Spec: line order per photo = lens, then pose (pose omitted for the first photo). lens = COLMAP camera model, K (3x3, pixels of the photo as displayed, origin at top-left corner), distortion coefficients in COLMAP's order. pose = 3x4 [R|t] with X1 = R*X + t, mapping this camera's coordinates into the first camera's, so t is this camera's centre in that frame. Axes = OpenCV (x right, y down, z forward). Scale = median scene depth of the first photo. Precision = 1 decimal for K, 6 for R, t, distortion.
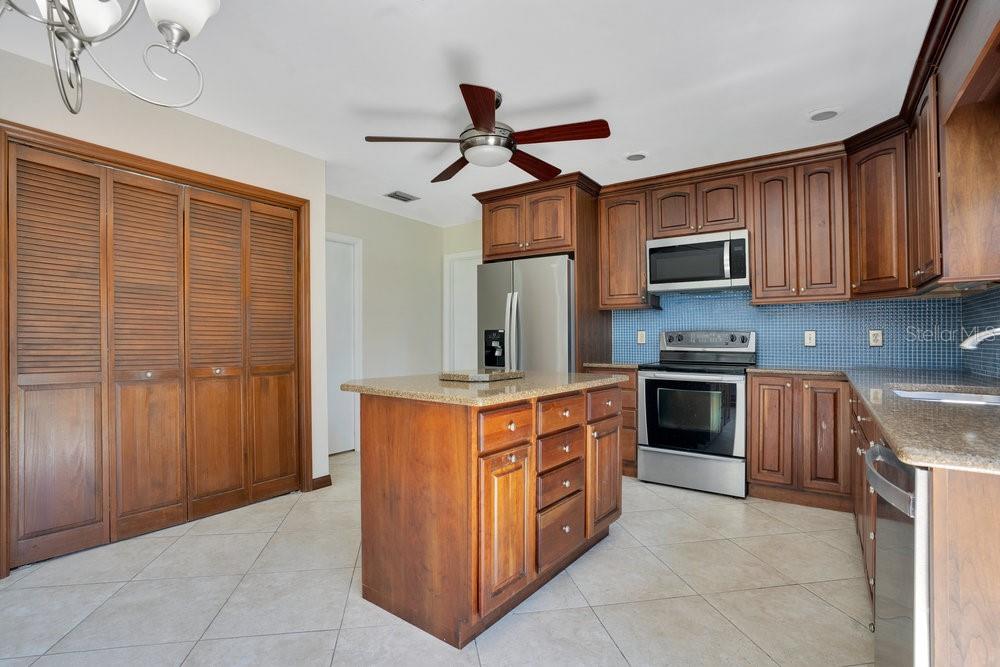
lens RADIAL K [[475.3, 0, 475.9], [0, 475.3, 337.0], [0, 0, 1]] dist [-0.059277, 0.019895]
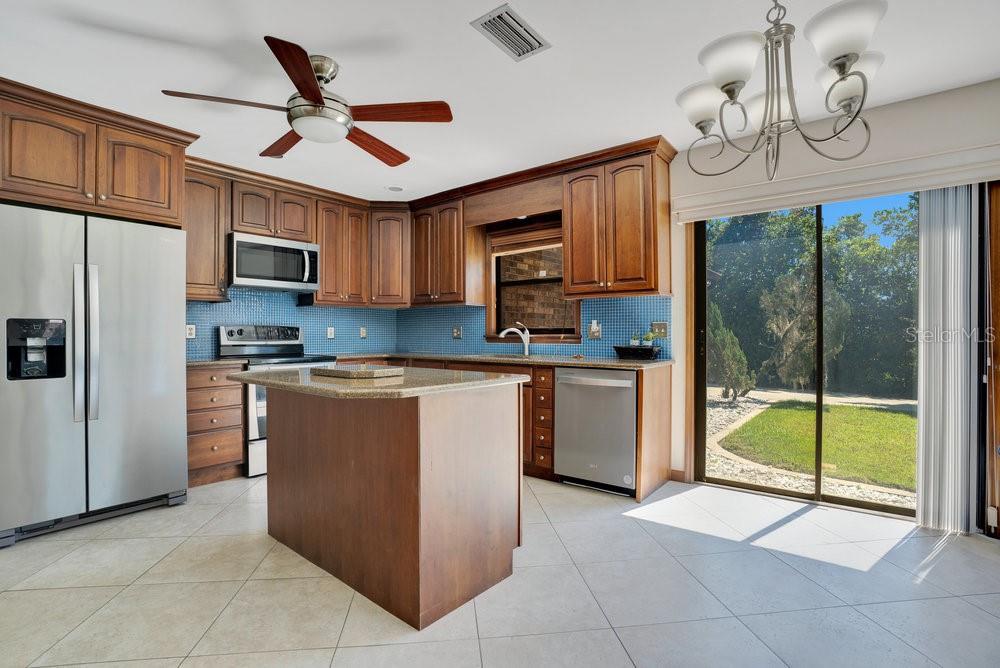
lens RADIAL K [[475.3, 0, 492.6], [0, 475.3, 330.5], [0, 0, 1]] dist [-0.059277, 0.019895]
pose [[0.024417, 0.002457, 0.999699, -0.649223], [-0.001628, 0.999996, -0.002418, -0.000189], [-0.999701, -0.001568, 0.024421, 0.494973]]
